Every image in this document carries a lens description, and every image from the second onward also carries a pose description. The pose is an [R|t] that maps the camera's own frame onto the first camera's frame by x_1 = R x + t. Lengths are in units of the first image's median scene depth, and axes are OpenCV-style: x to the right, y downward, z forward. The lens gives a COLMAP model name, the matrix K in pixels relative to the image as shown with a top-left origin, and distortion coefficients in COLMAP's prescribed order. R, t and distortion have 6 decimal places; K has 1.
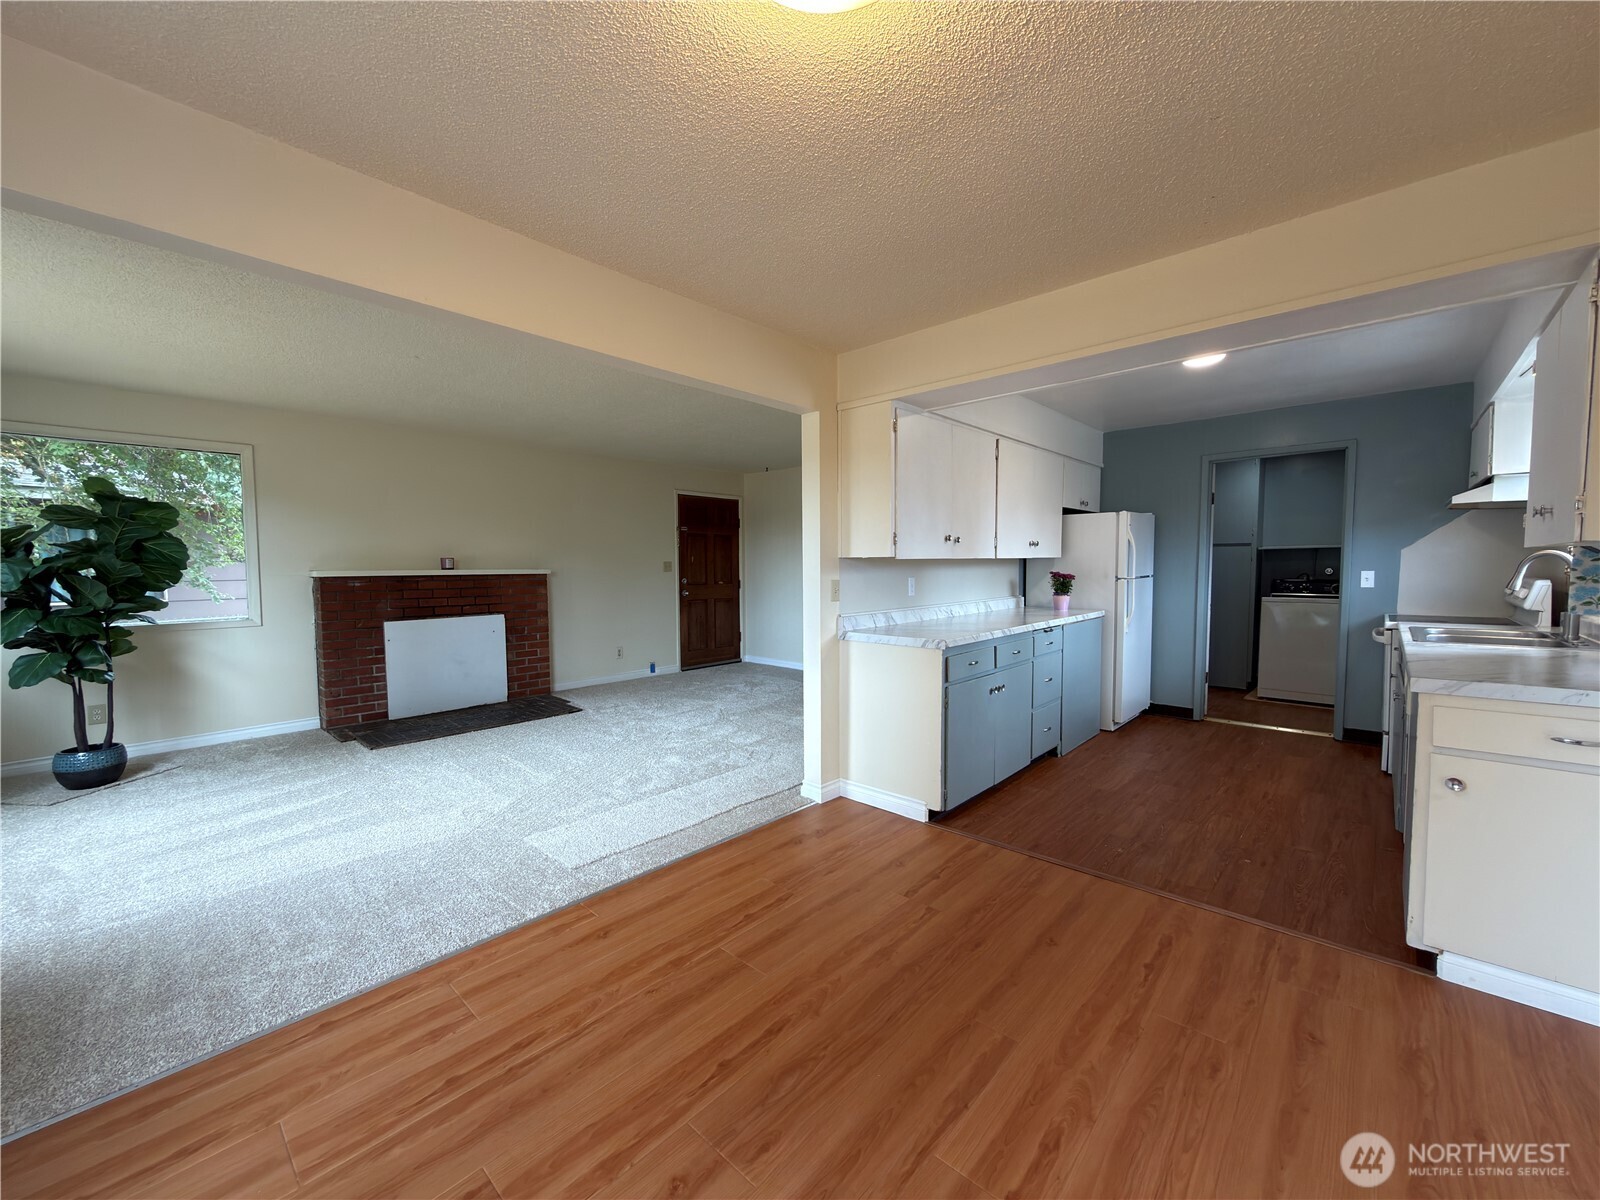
lens RADIAL K [[635.9, 0, 799.4], [0, 635.9, 602.1], [0, 0, 1]] dist [-0.001655, 0.000001]
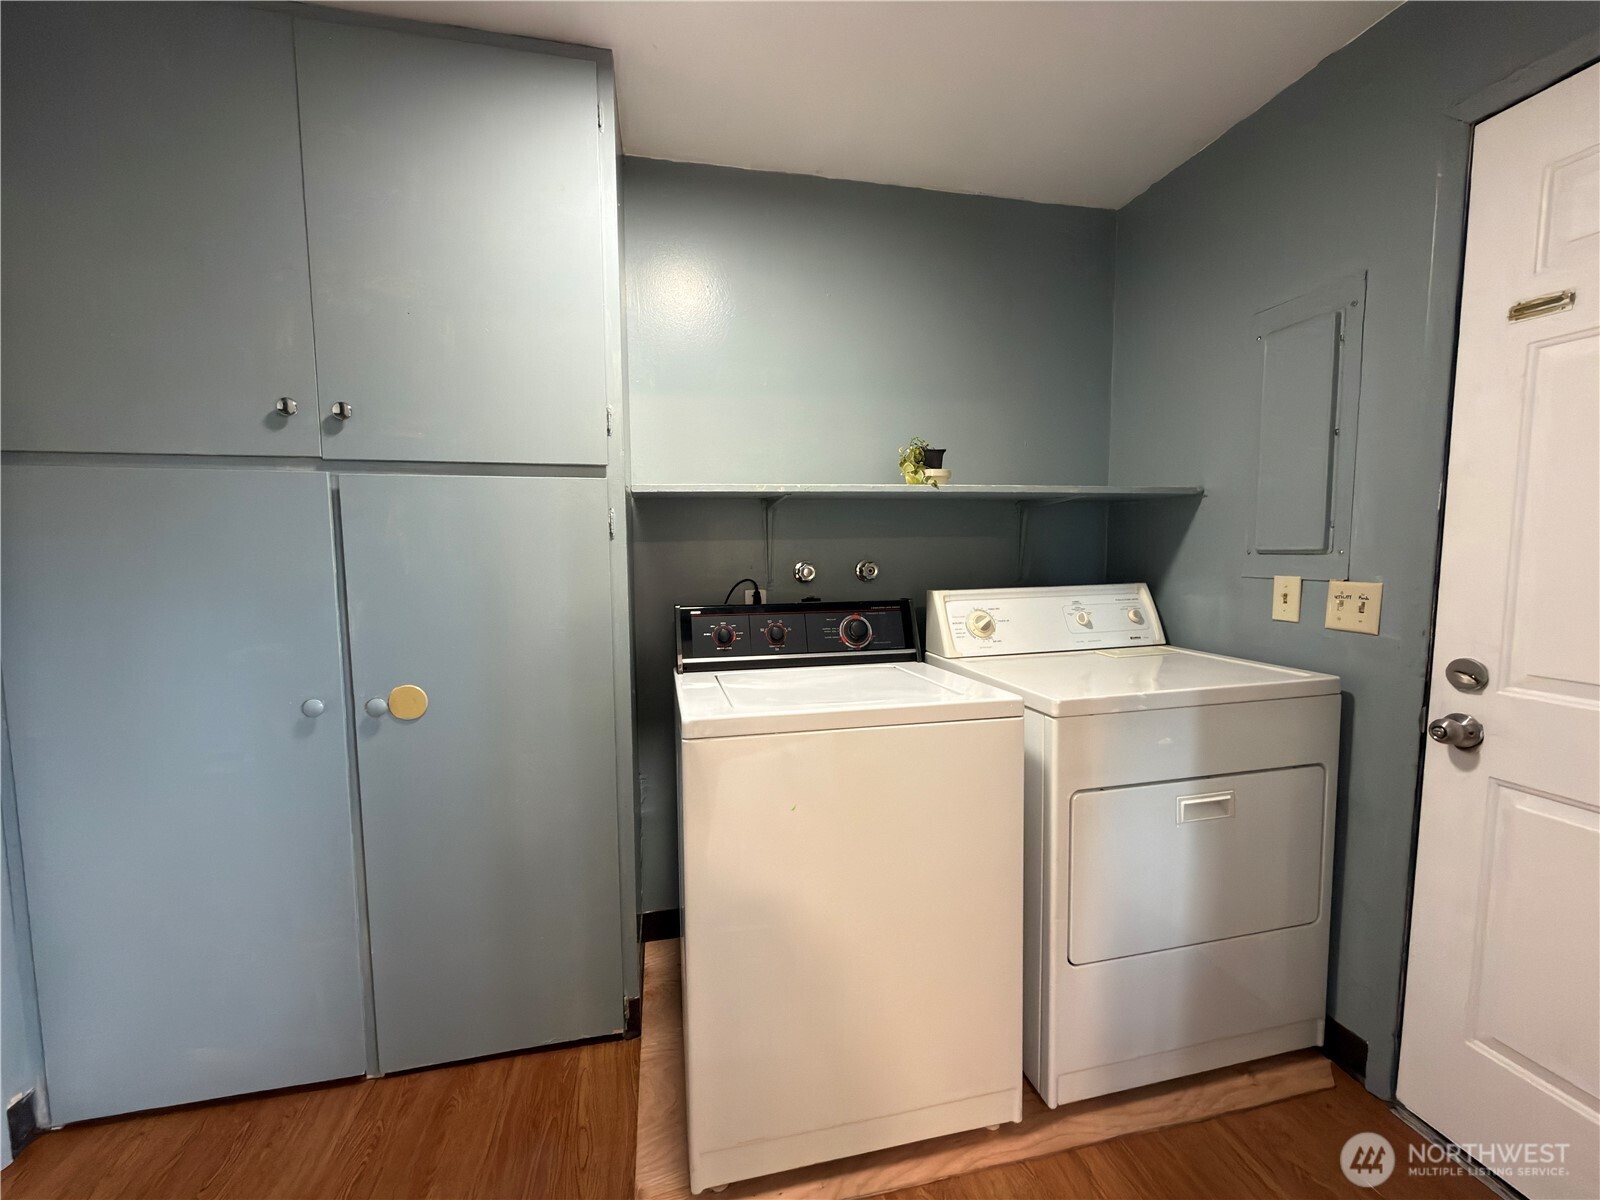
lens RADIAL K [[635.9, 0, 799.4], [0, 635.9, 602.1], [0, 0, 1]] dist [-0.001655, 0.000001]
pose [[0.574610, -0.068384, 0.815565, 0.791006], [0.053143, 0.997518, 0.046198, -0.068689], [-0.816700, 0.016796, 0.576818, 1.145589]]
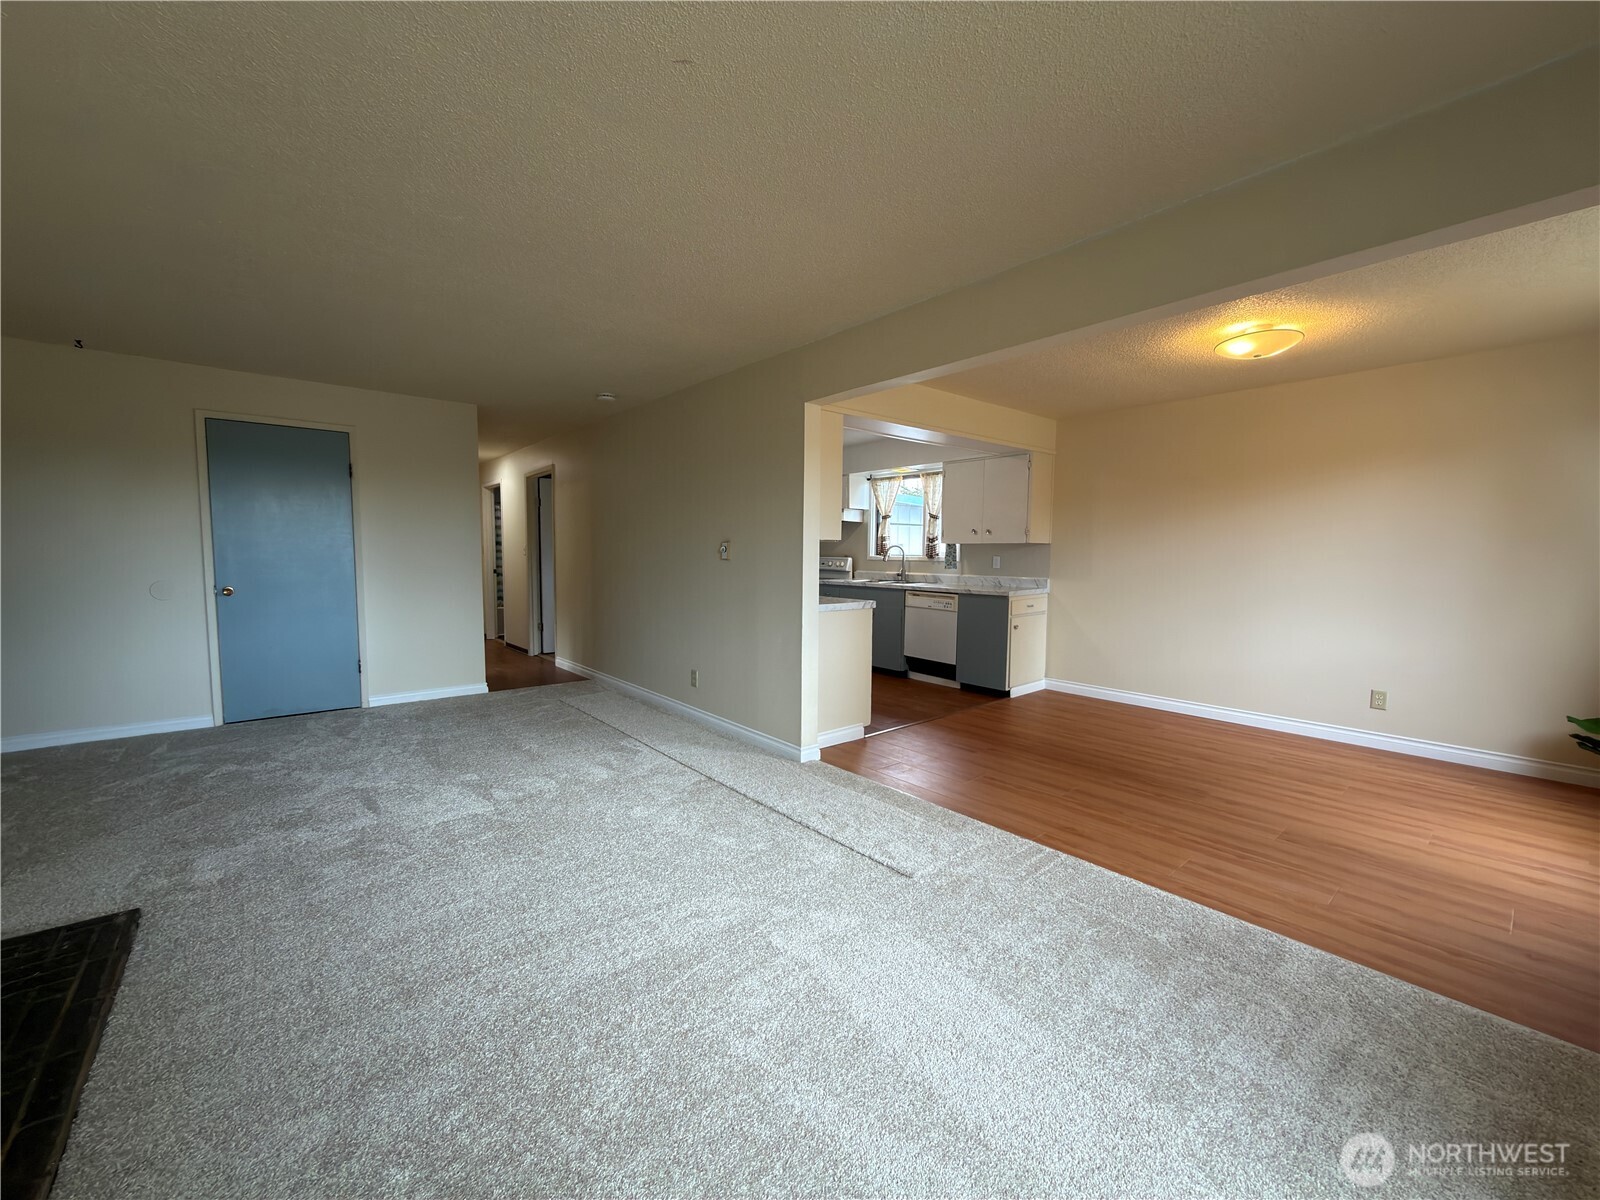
lens RADIAL K [[635.9, 0, 799.4], [0, 635.9, 602.1], [0, 0, 1]] dist [-0.001655, 0.000001]
pose [[0.129097, -0.071493, 0.989051, -0.826783], [0.049844, 0.996605, 0.065533, -0.026551], [-0.990378, 0.040838, 0.132222, 0.685462]]
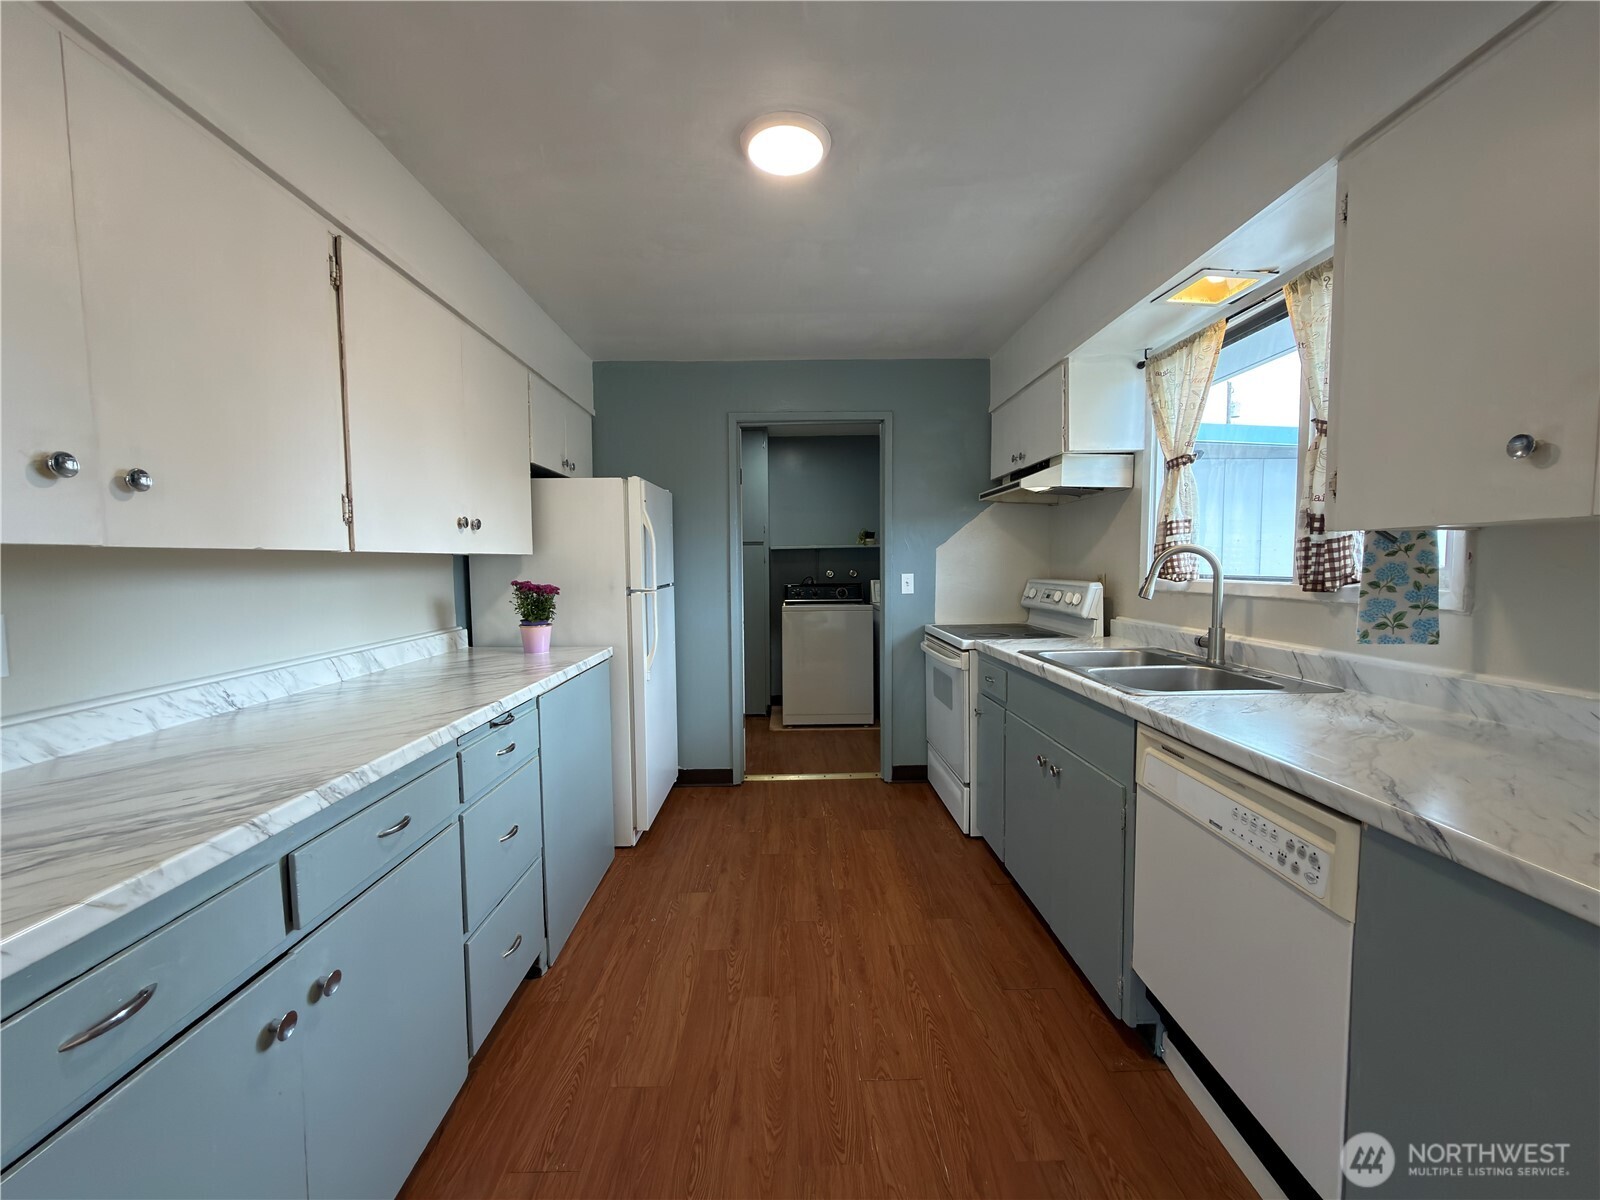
lens RADIAL K [[635.9, 0, 799.4], [0, 635.9, 602.1], [0, 0, 1]] dist [-0.001655, 0.000001]
pose [[0.723149, -0.041820, 0.689425, 0.225204], [0.046289, 0.998856, 0.012036, -0.028848], [-0.689140, 0.023209, 0.724257, 0.506153]]
